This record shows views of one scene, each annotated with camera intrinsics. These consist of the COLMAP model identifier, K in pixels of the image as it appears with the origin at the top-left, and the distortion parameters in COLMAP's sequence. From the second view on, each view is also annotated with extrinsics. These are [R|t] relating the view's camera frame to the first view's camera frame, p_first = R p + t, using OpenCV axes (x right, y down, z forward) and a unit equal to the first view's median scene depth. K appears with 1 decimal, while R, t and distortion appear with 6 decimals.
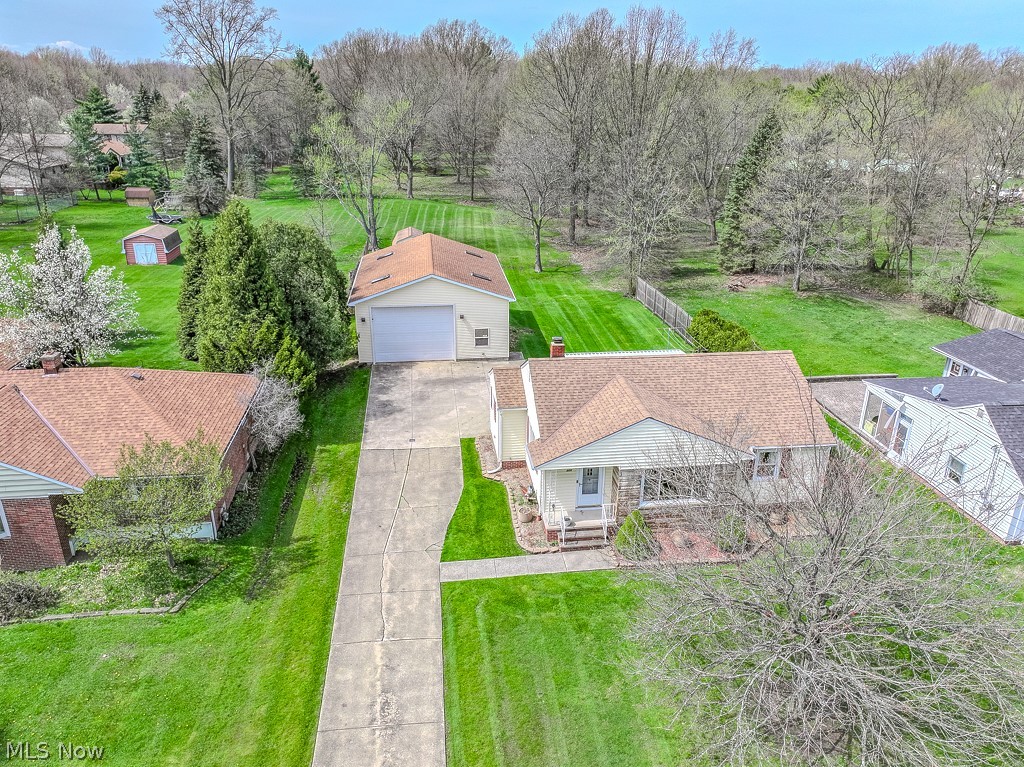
lens RADIAL K [[738.5, 0, 512.0], [0, 738.5, 383.5], [0, 0, 1]] dist [-0.003735, 0.000582]
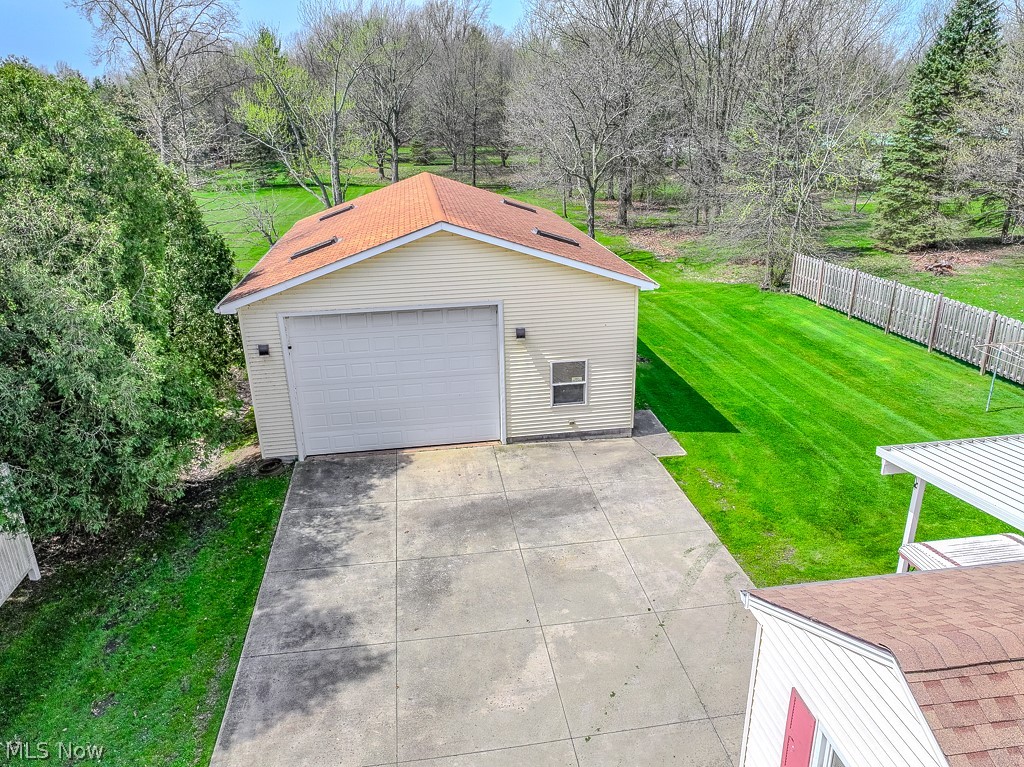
lens RADIAL K [[717.8, 0, 512.0], [0, 717.8, 383.5], [0, 0, 1]] dist [0.004615, 0.003844]
pose [[0.999397, -0.033035, 0.010729, -0.079033], [0.033214, 0.999305, -0.016945, -0.058794], [-0.010162, 0.017291, 0.999799, 0.632896]]
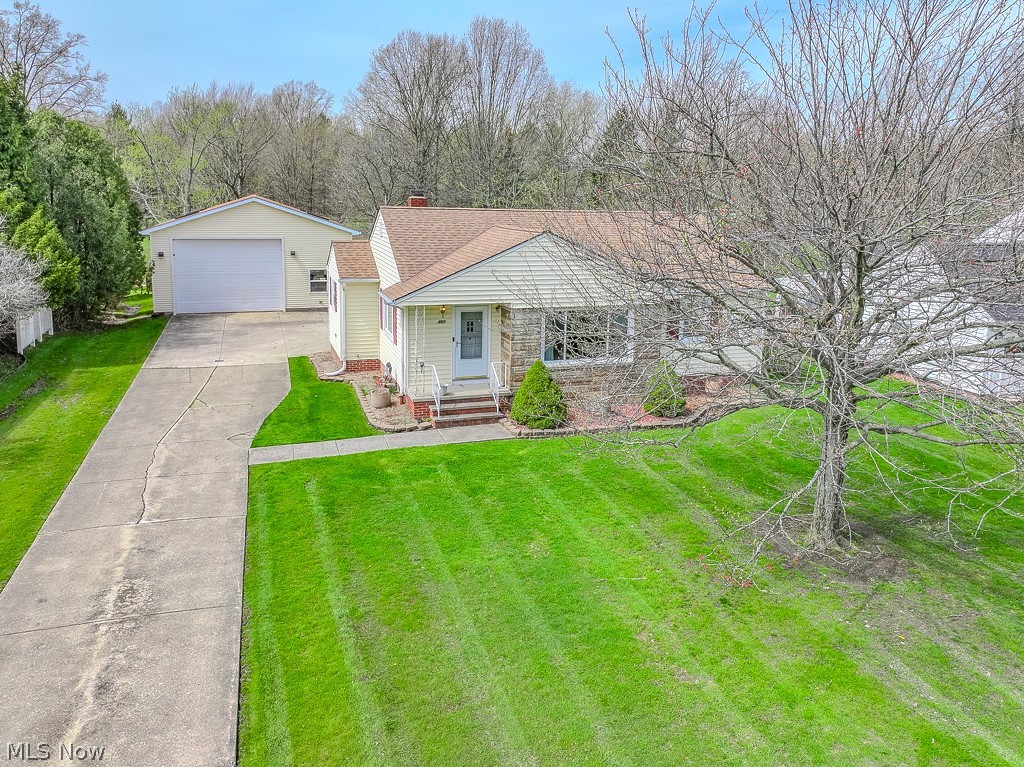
lens RADIAL K [[775.4, 0, 512.1], [0, 775.4, 303.4], [0, 0, 1]] dist [0.002678, 0.006728]
pose [[0.979844, -0.017769, 0.198970, -0.003153], [0.064977, 0.970222, -0.233341, 0.178400], [-0.188899, 0.241566, 0.951821, 0.168486]]
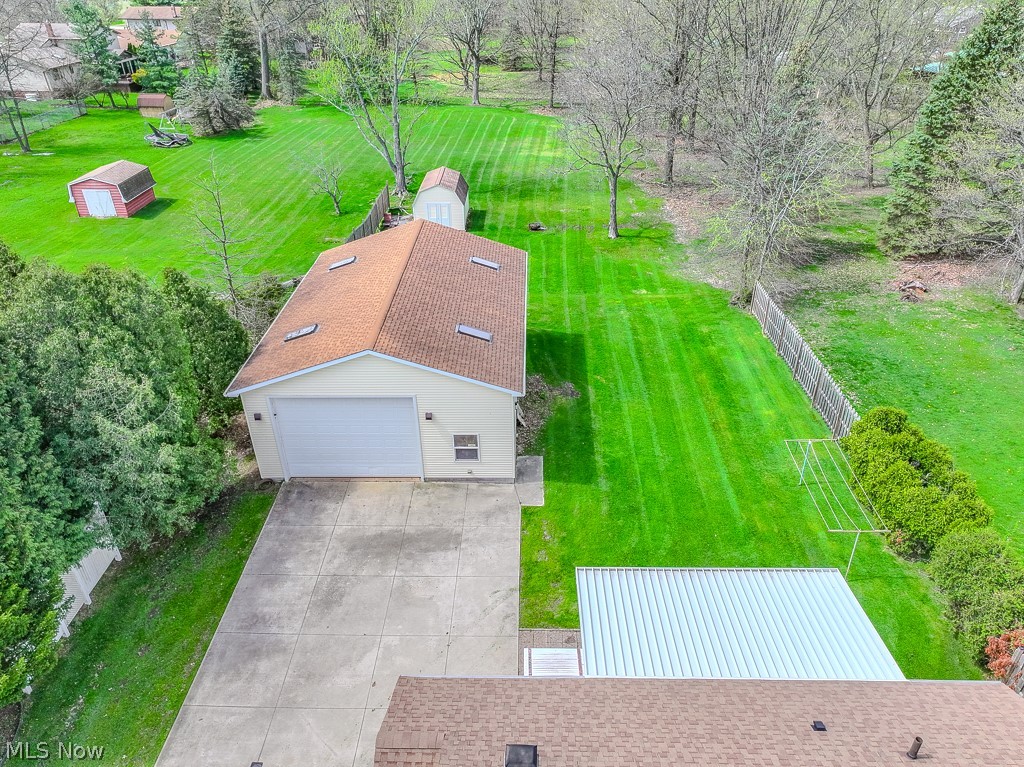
lens RADIAL K [[716.7, 0, 512.0], [0, 716.7, 383.5], [0, 0, 1]] dist [-0.003331, 0.005814]
pose [[0.989753, 0.056980, -0.130928, 0.065955], [-0.035065, 0.985843, 0.163965, -0.210820], [0.138418, -0.157694, 0.977739, 0.488814]]
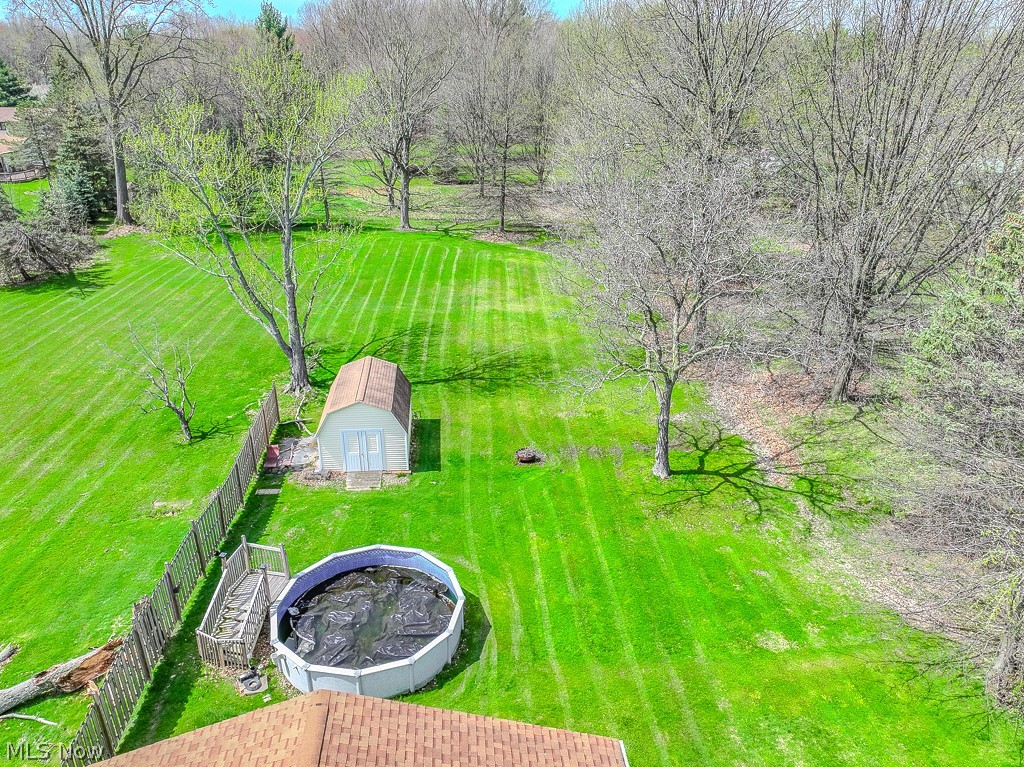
lens RADIAL K [[738.5, 0, 512.0], [0, 738.5, 383.5], [0, 0, 1]] dist [-0.003735, 0.000582]
pose [[0.999433, 0.009098, -0.032413, -0.064315], [-0.008121, 0.999513, 0.030120, -0.375027], [0.032672, -0.029840, 0.999021, 0.991126]]
